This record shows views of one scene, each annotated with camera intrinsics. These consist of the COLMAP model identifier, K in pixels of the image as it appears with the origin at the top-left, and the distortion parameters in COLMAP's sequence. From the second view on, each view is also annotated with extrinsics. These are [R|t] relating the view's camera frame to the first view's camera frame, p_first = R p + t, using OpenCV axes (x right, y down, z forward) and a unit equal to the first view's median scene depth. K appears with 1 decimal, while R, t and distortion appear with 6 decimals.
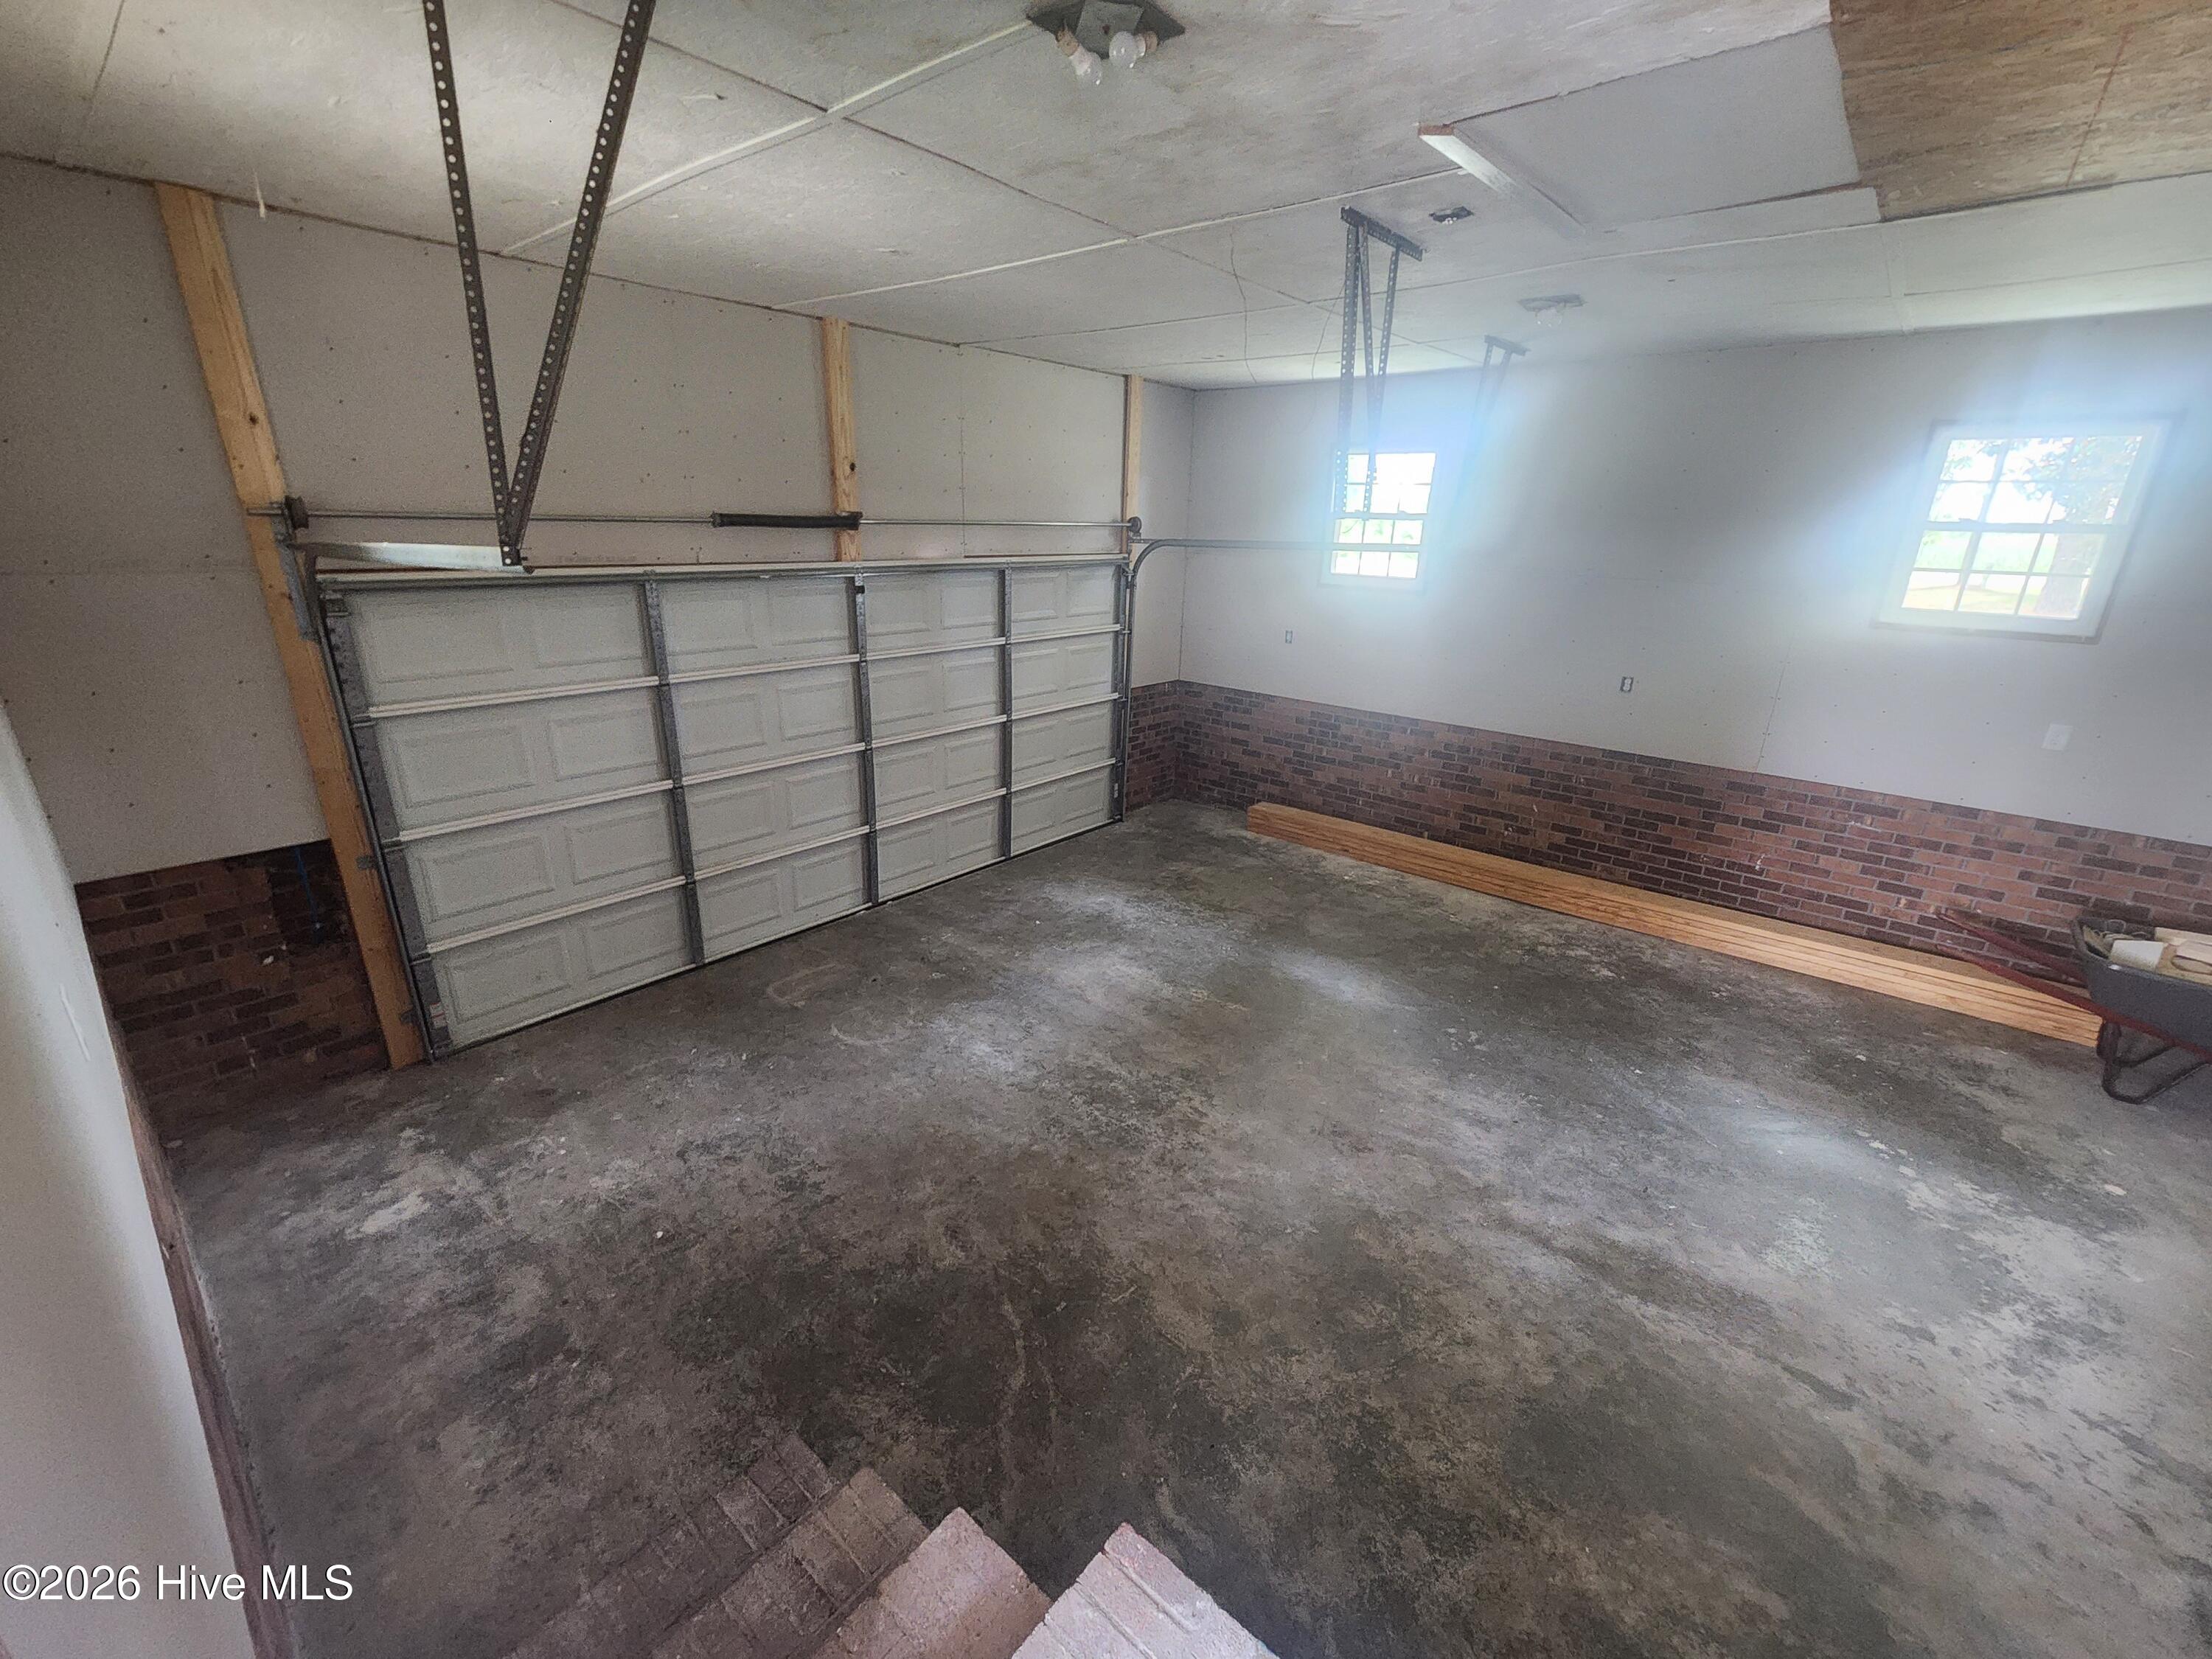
lens RADIAL K [[915.8, 0, 1110.2], [0, 915.8, 835.8], [0, 0, 1]] dist [0.002682, 0.000885]
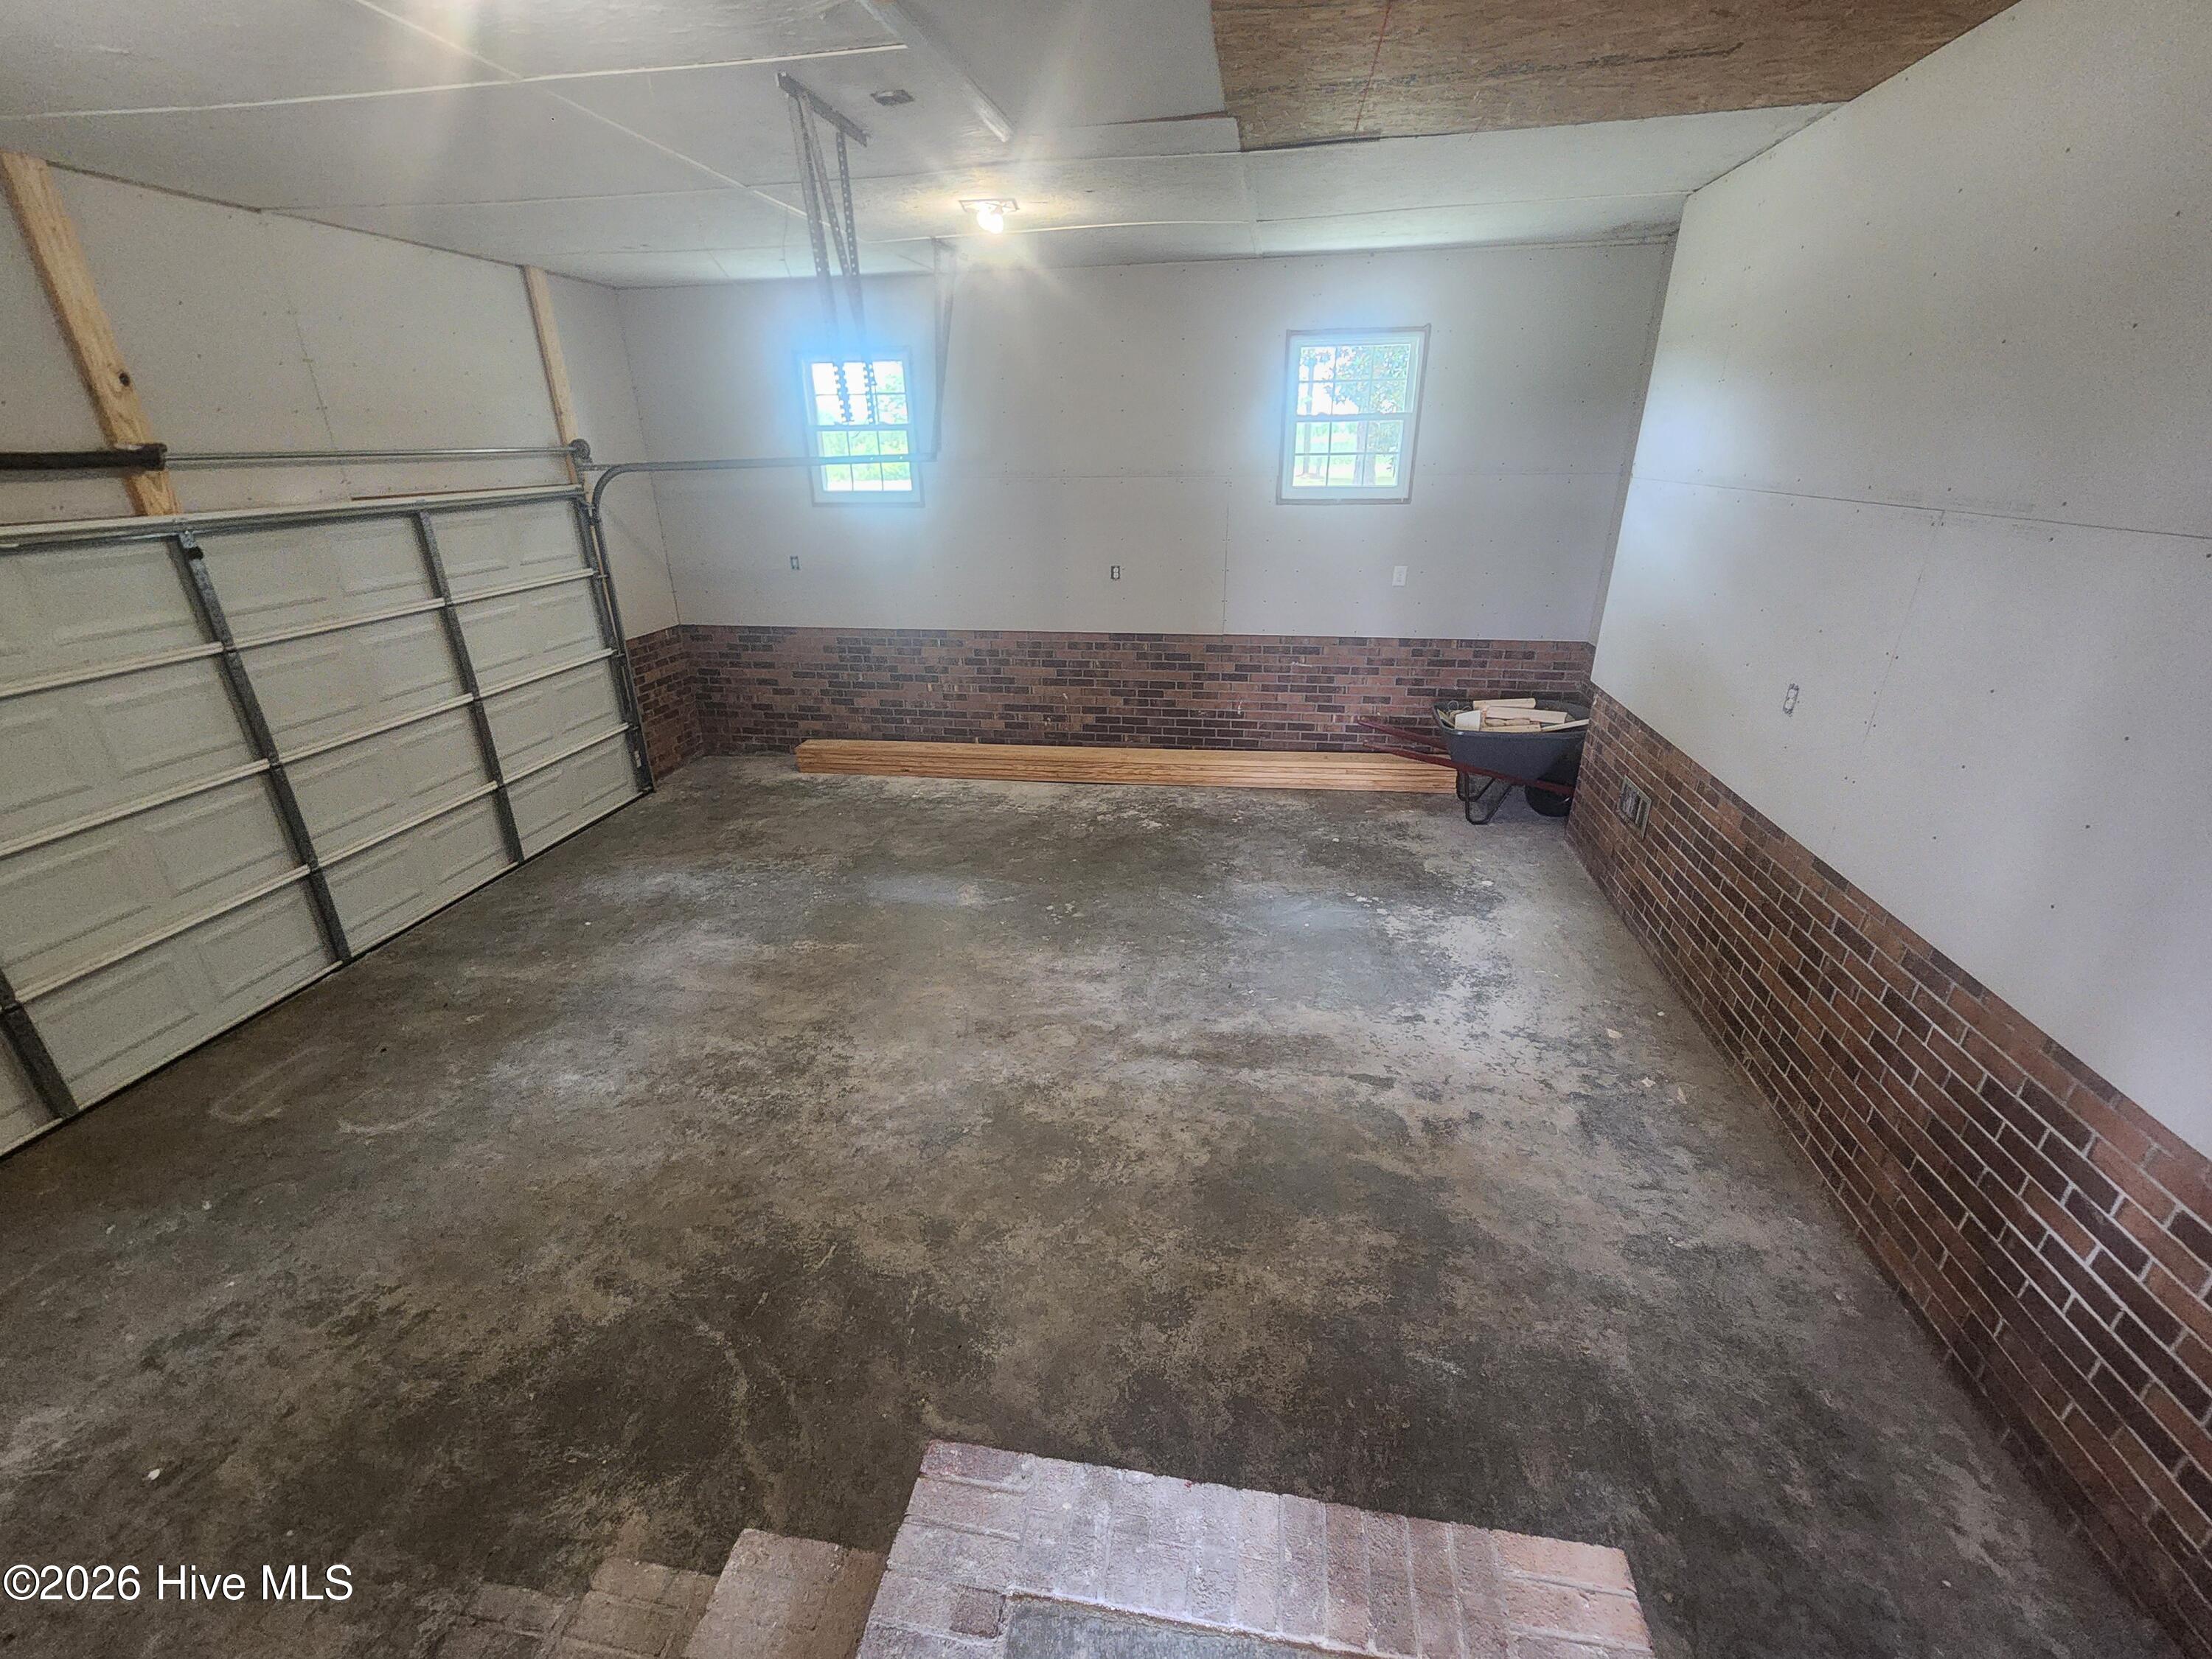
lens RADIAL K [[915.2, 0, 1110.8], [0, 915.2, 833.7], [0, 0, 1]] dist [0.000291, -0.000164]
pose [[0.856239, -0.238375, 0.458292, -0.047233], [0.204756, 0.971110, 0.122560, 0.010725], [-0.474267, -0.011102, 0.880311, 0.015340]]
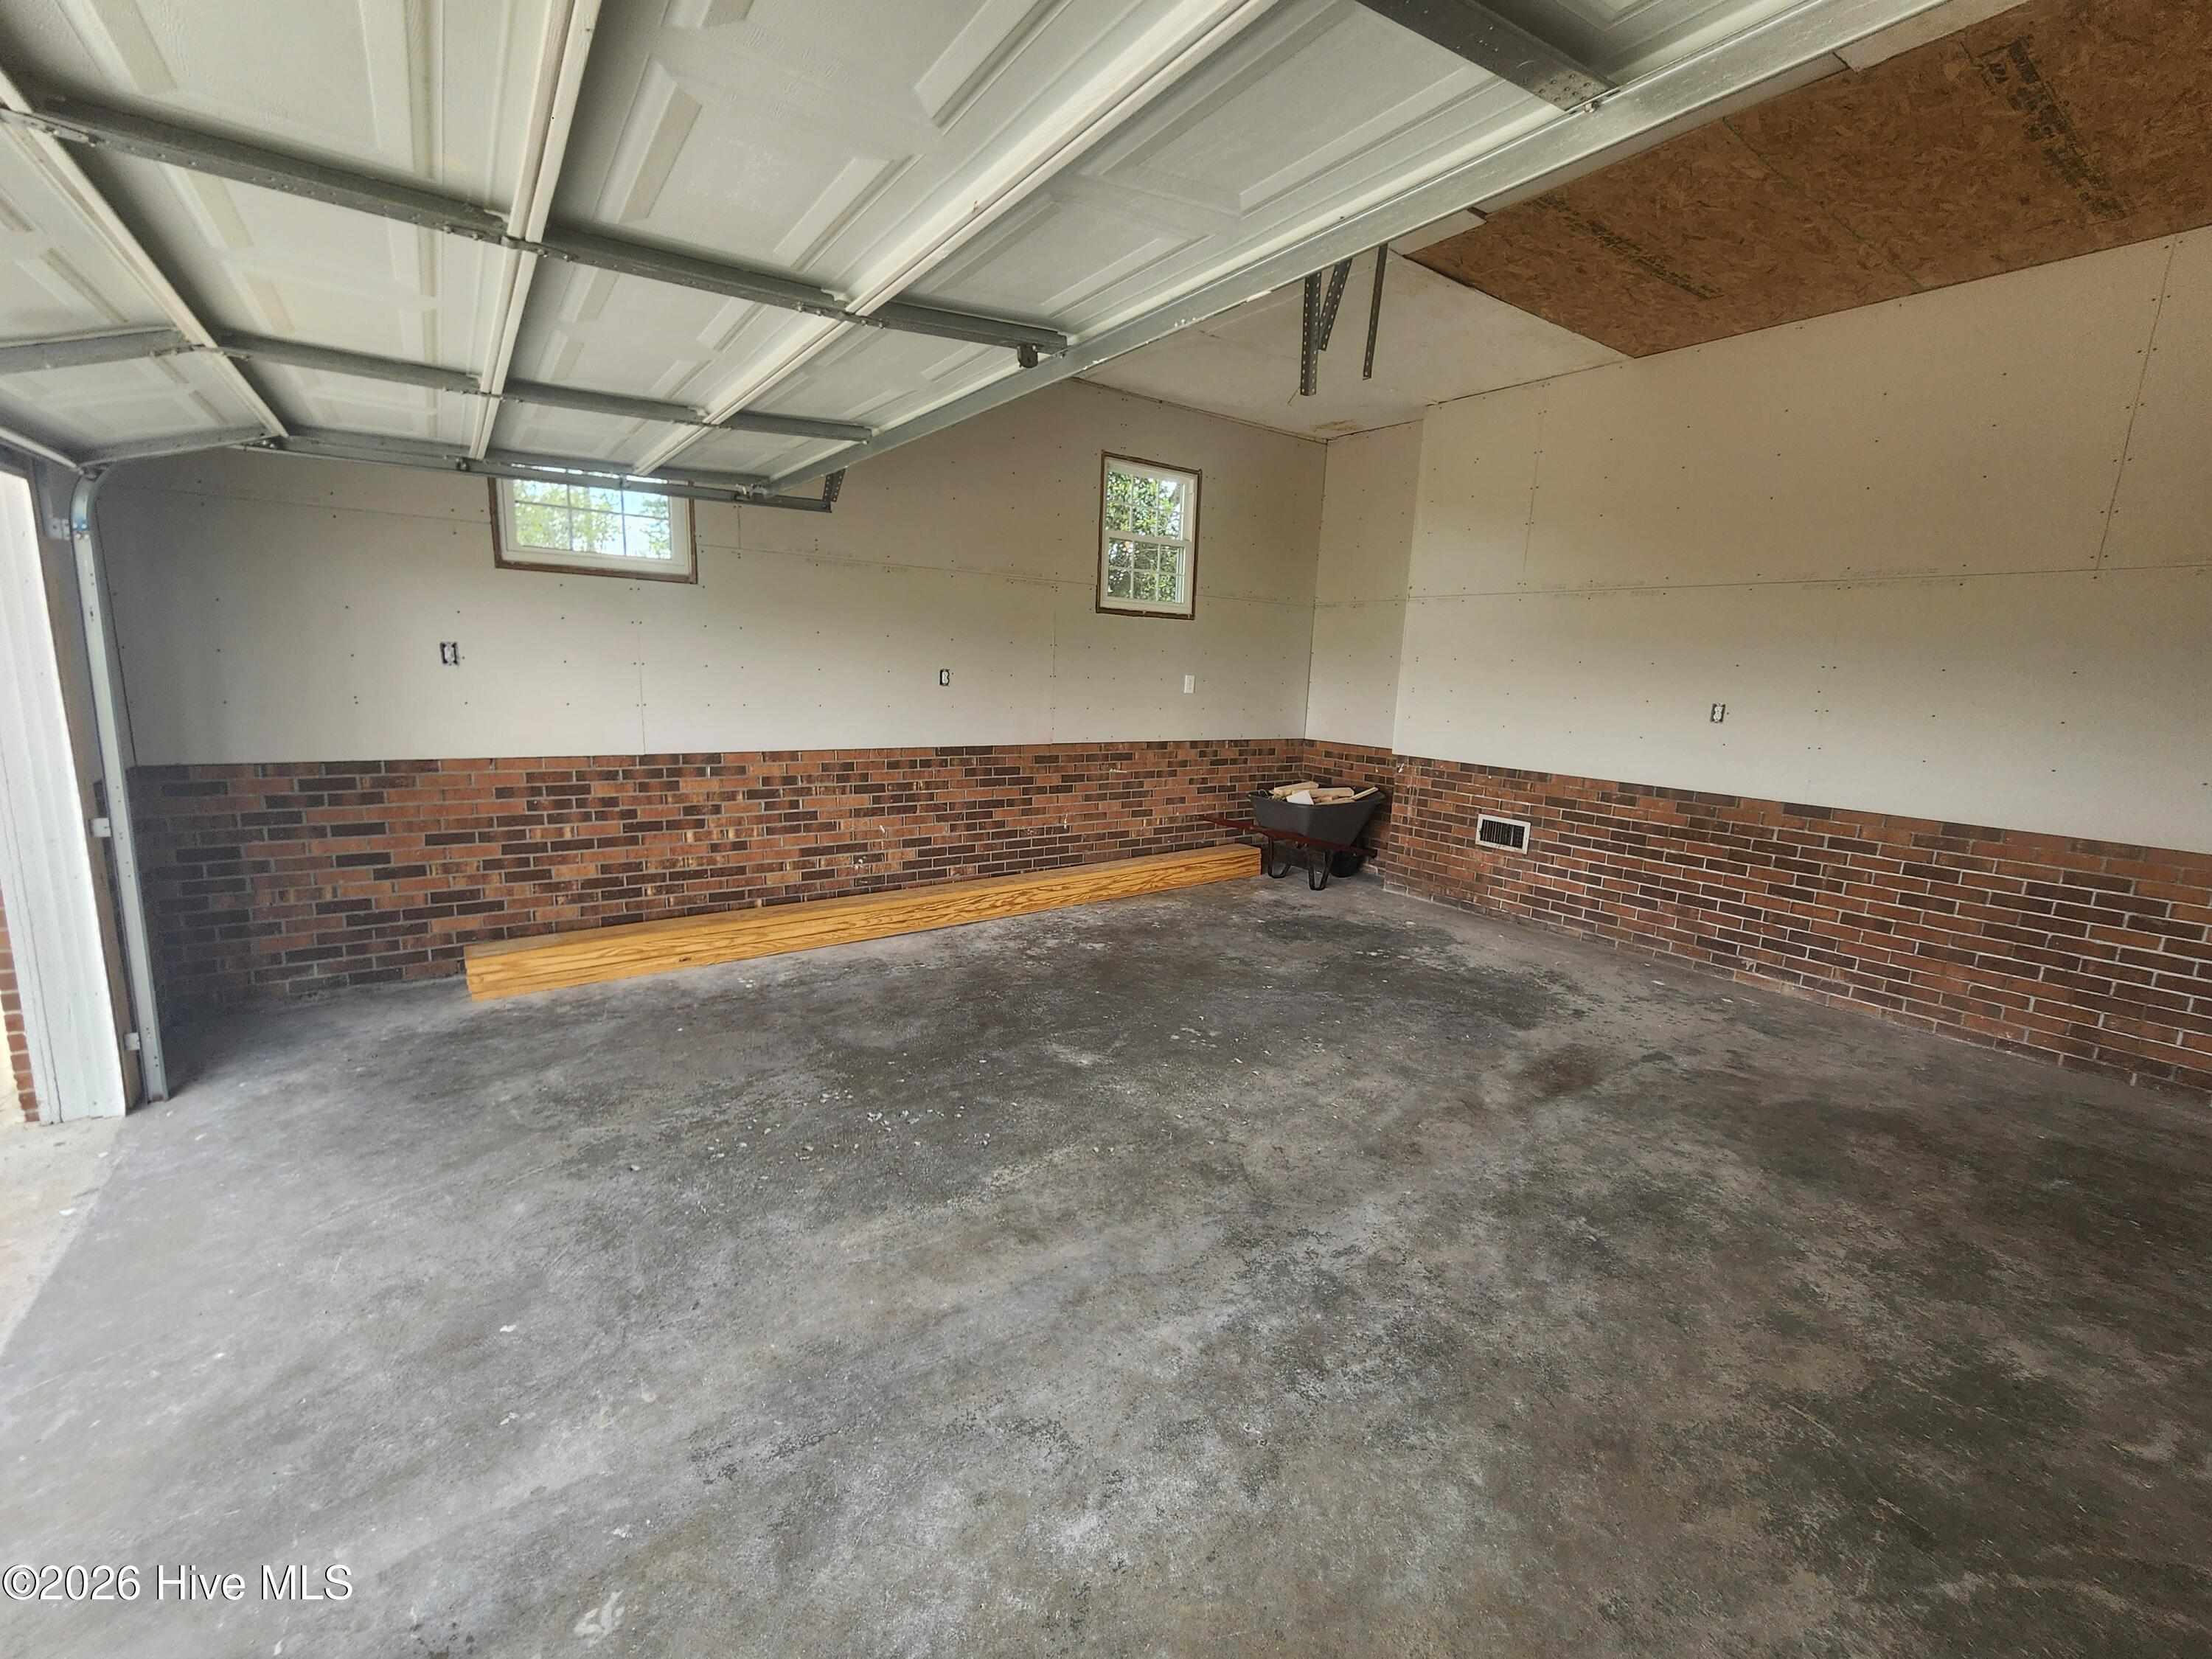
lens RADIAL K [[918.7, 0, 1112.3], [0, 918.7, 832.4], [0, 0, 1]] dist [0.000007, 0.000402]
pose [[0.234571, -0.194721, 0.952397, -0.502188], [0.289487, 0.949274, 0.122783, -0.111820], [-0.927994, 0.246906, 0.279041, 0.878771]]
